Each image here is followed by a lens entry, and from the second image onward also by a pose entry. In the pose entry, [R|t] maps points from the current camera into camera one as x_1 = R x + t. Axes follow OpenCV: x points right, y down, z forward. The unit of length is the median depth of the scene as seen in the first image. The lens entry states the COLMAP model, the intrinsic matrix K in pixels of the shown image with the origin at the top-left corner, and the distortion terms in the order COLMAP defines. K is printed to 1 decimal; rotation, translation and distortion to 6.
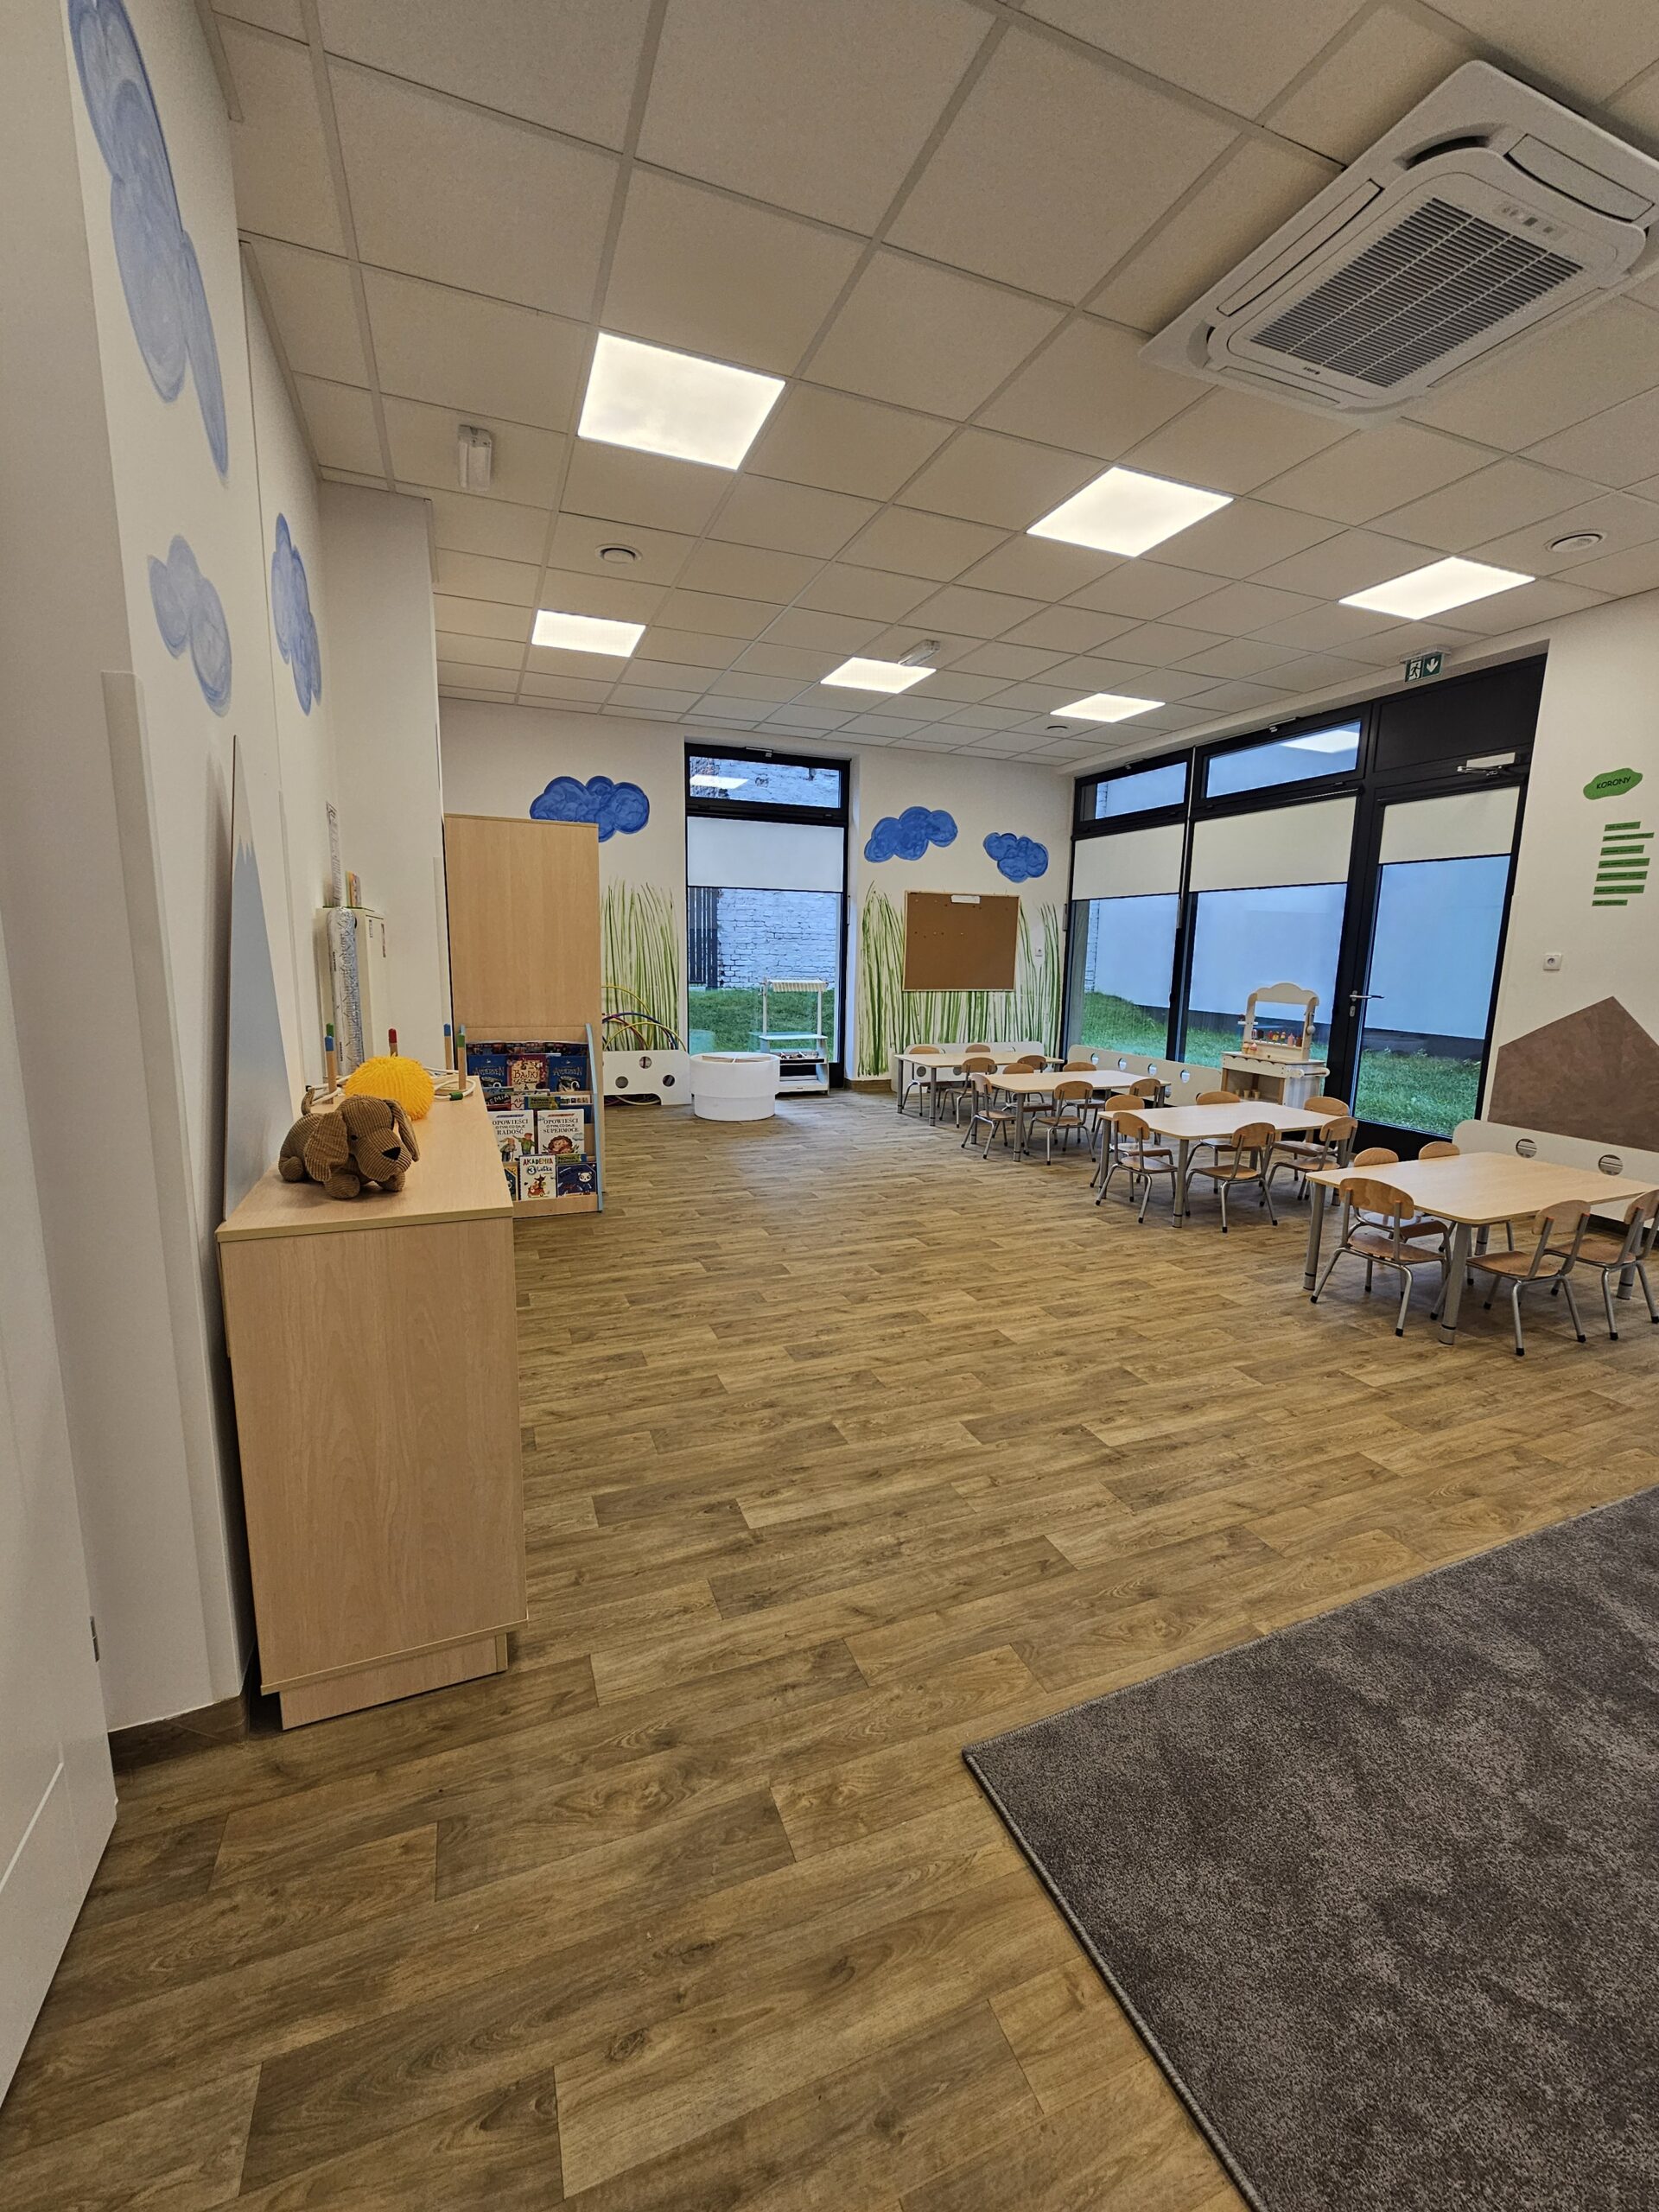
lens RADIAL K [[910.4, 0, 839.0], [0, 910.4, 1099.9], [0, 0, 1]] dist [0.002666, 0.000264]
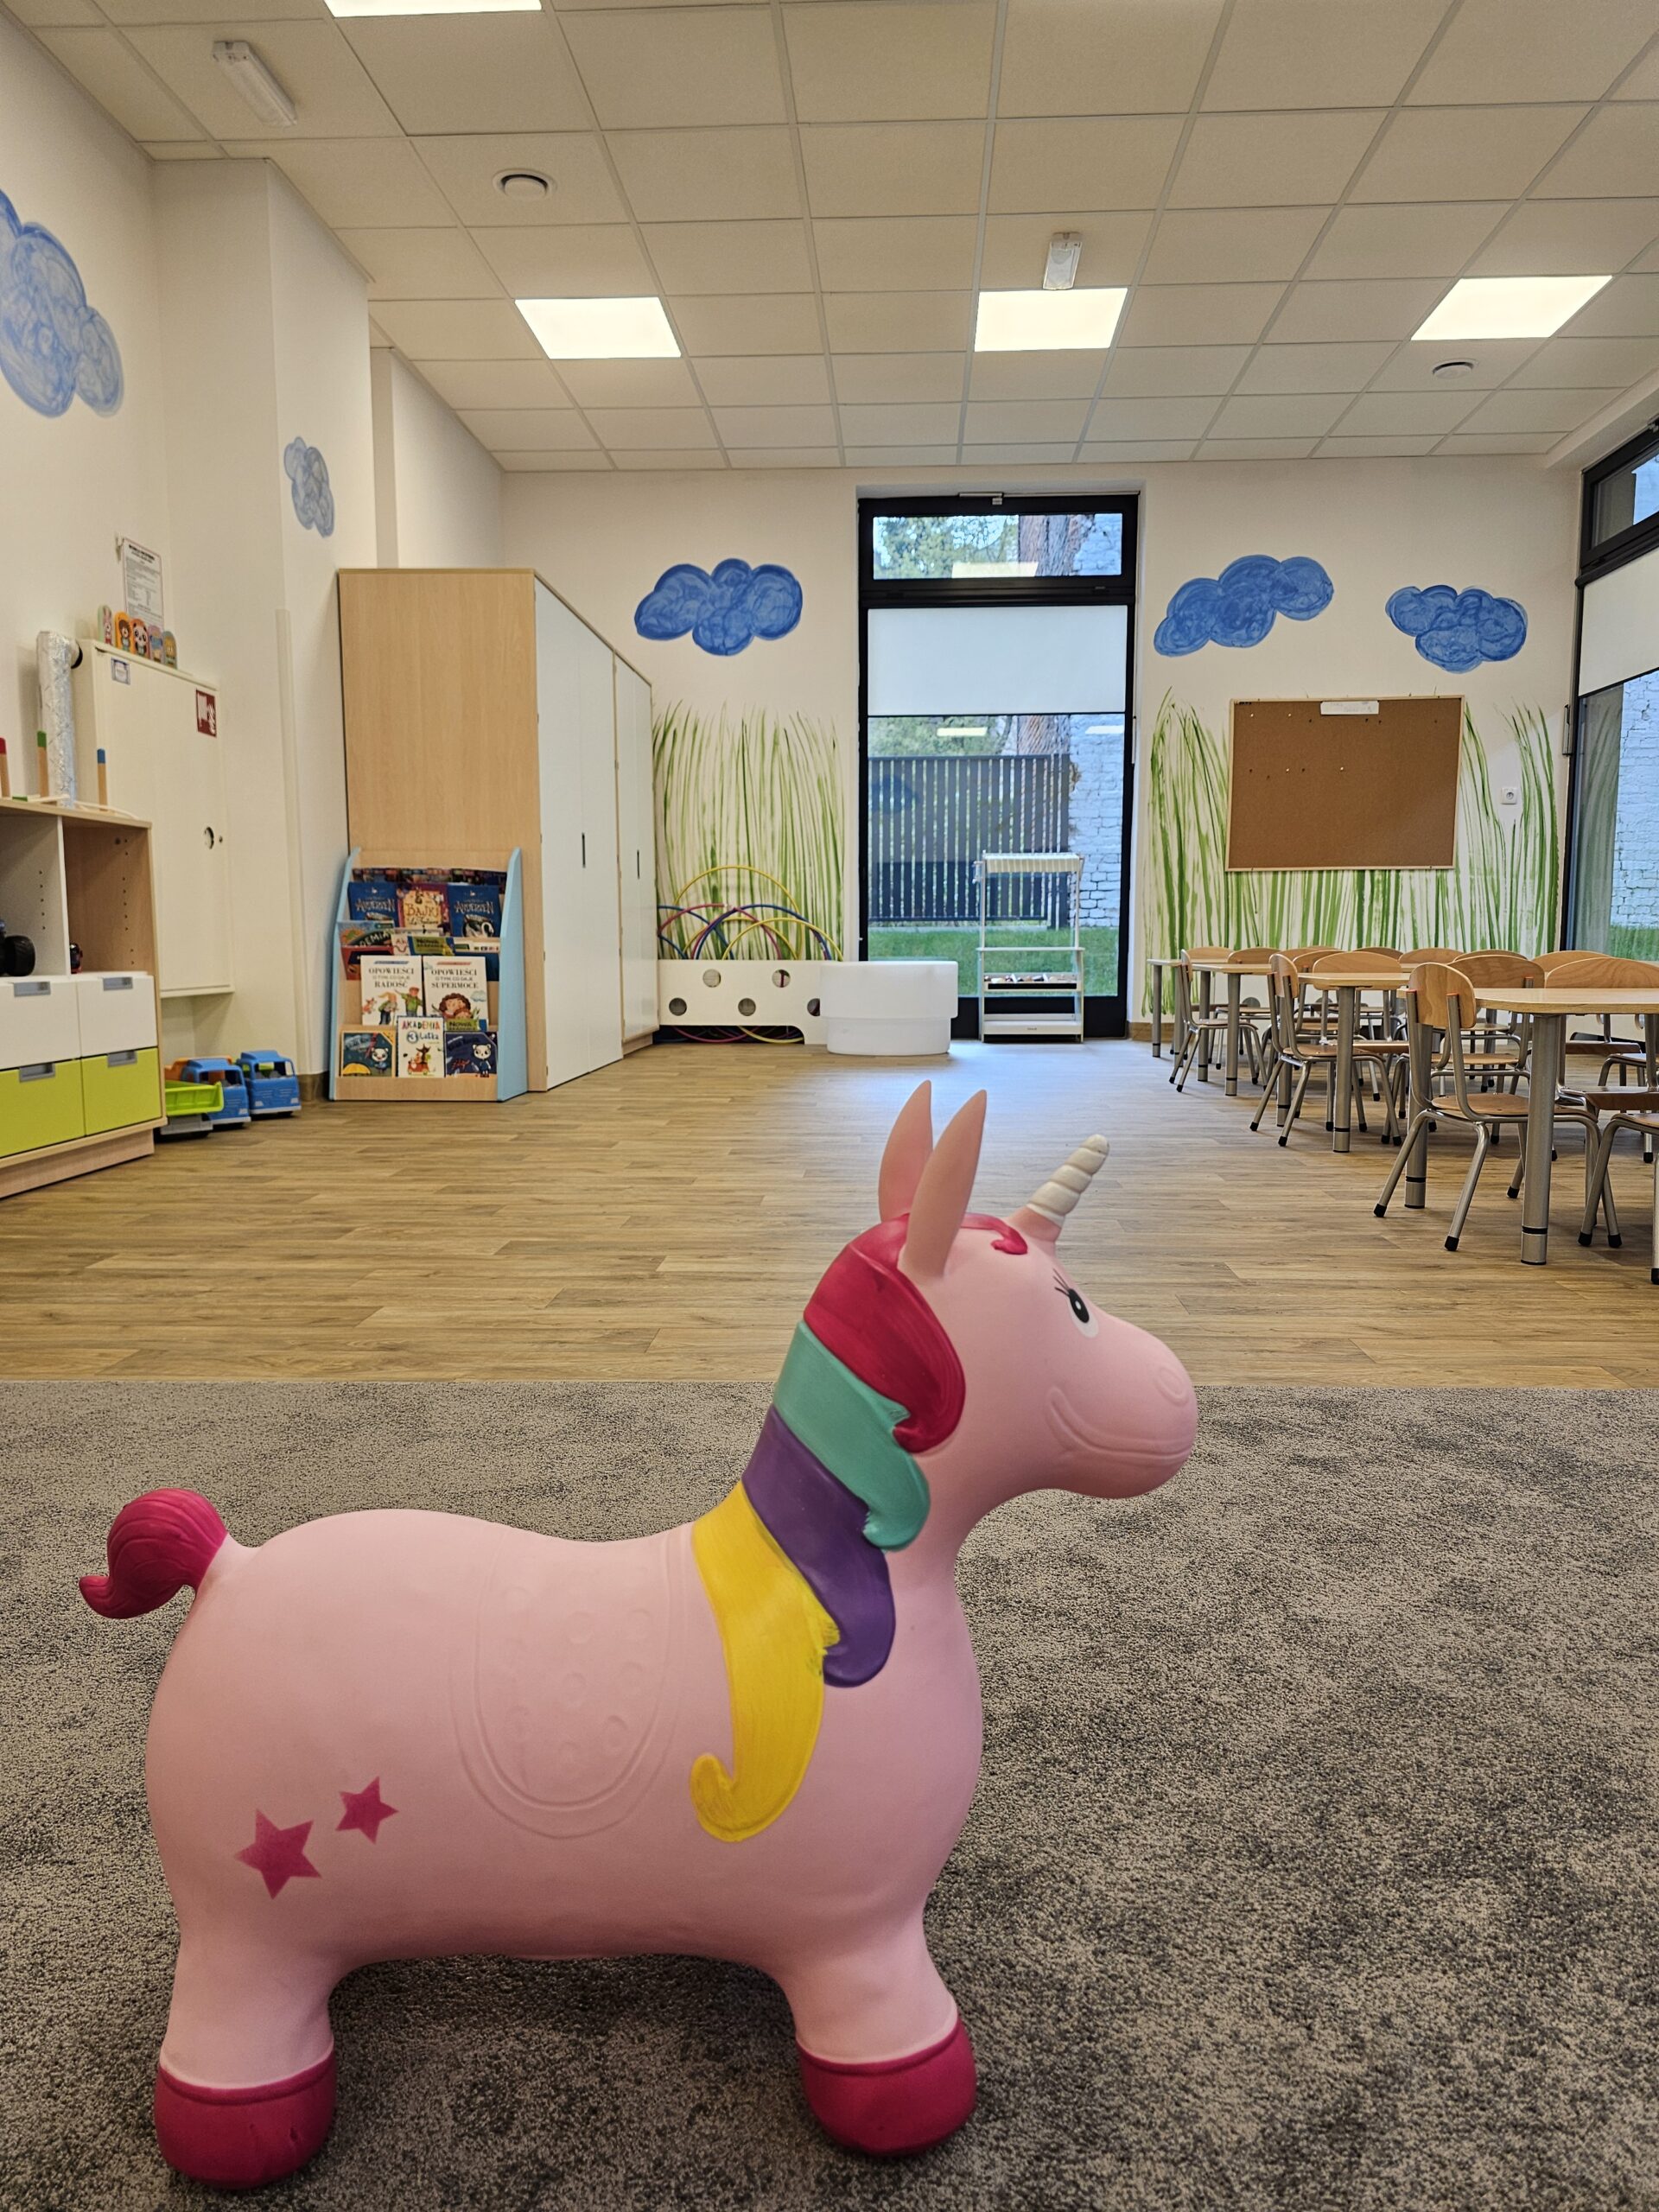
lens RADIAL K [[1490.1, 0, 833.0], [0, 1490.1, 1103.3], [0, 0, 1]] dist [0.084201, -0.099121]
pose [[0.908849, 0.026164, -0.416303, 0.262271], [-0.050415, 0.997605, -0.047366, 0.094194], [0.414066, 0.064036, 0.907991, 0.024612]]
